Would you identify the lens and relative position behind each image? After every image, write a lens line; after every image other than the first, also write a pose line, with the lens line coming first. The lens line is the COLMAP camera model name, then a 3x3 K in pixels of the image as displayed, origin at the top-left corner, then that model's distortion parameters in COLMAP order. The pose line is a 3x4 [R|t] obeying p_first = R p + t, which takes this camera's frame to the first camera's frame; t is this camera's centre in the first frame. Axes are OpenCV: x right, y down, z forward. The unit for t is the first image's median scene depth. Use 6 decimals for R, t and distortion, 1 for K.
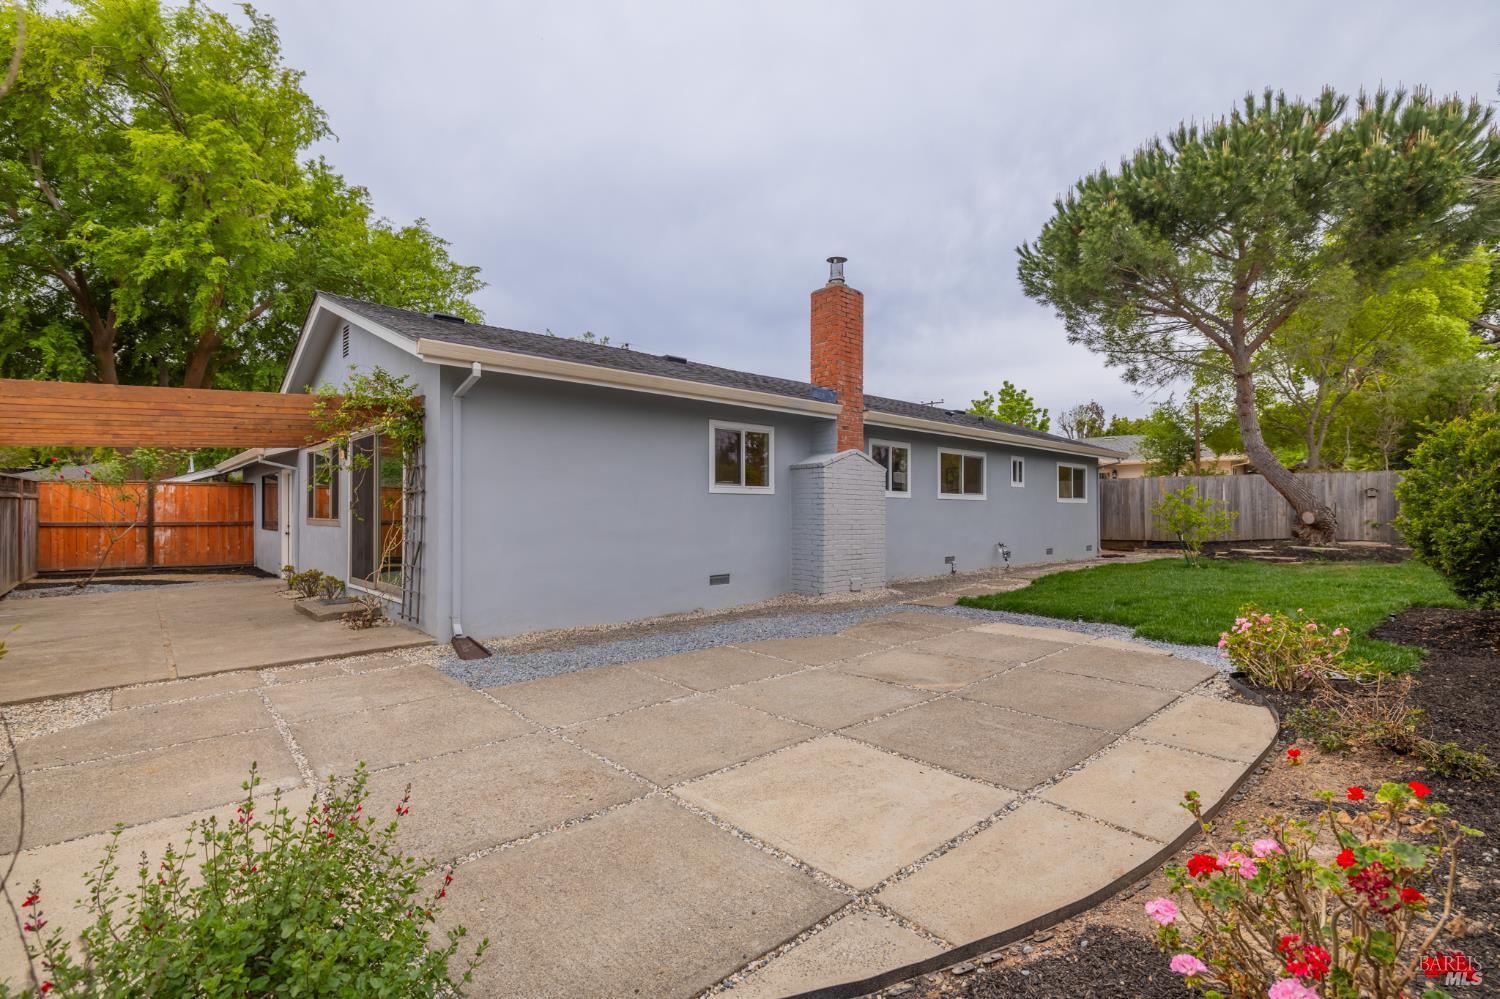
lens RADIAL K [[682.2, 0, 751.4], [0, 682.2, 508.7], [0, 0, 1]] dist [-0.001268, -0.000840]
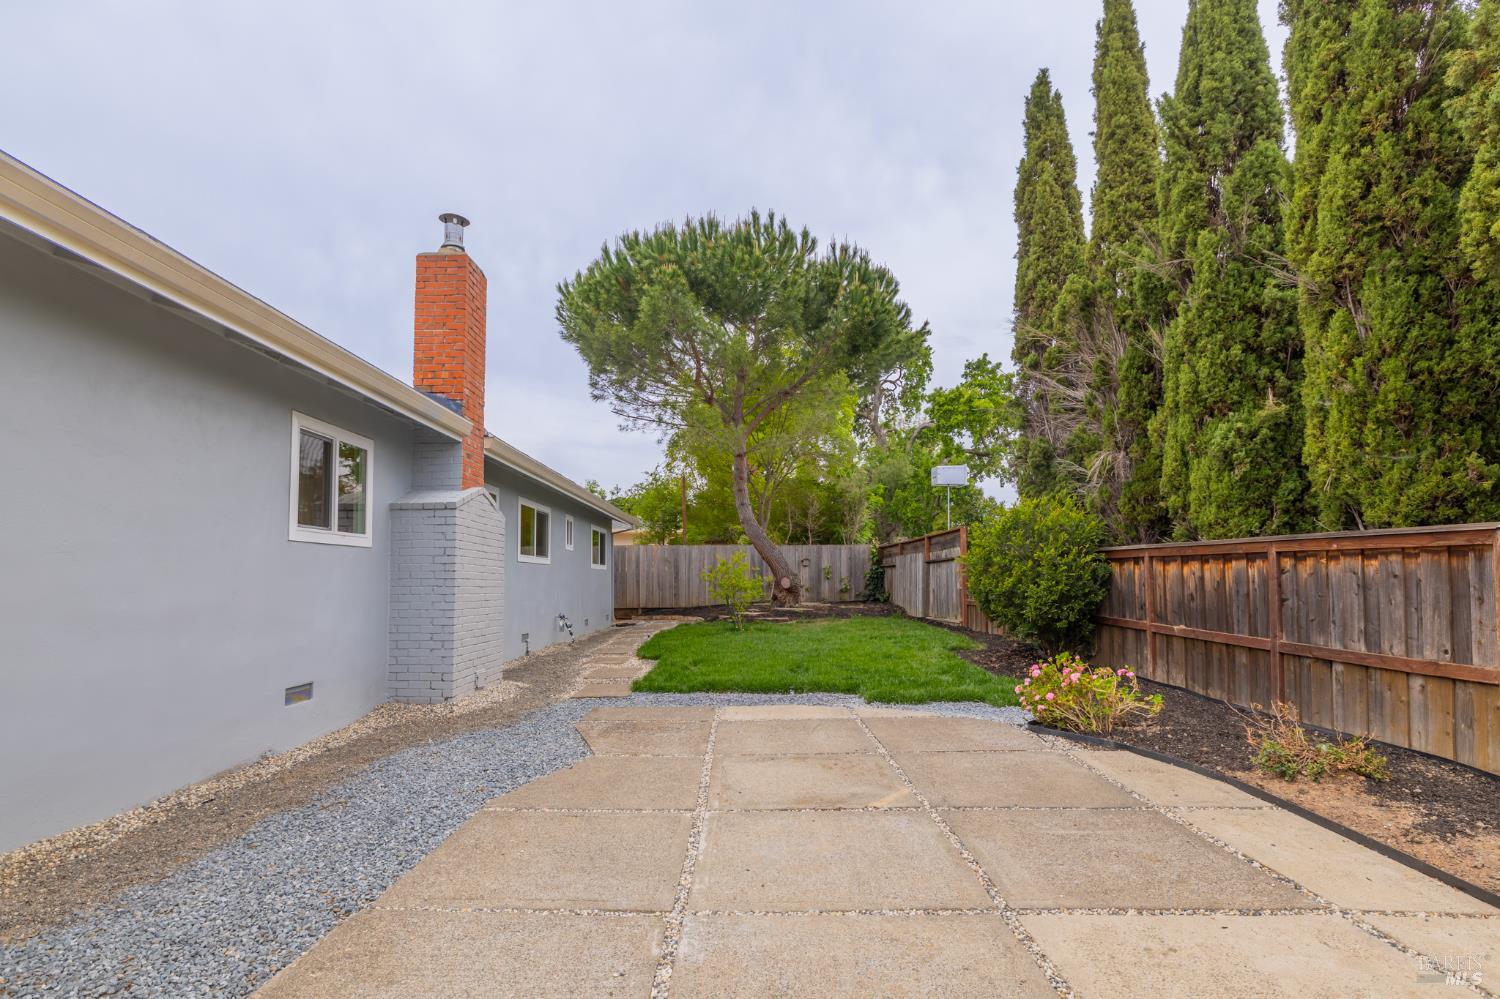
lens RADIAL K [[737.9, 0, 747.9], [0, 737.9, 537.8], [0, 0, 1]] dist [-0.001701, -0.000149]
pose [[0.688966, 0.037535, 0.723821, -0.210489], [0.003890, 0.998452, -0.055480, 0.008958], [-0.724783, 0.041039, 0.687753, 0.267856]]
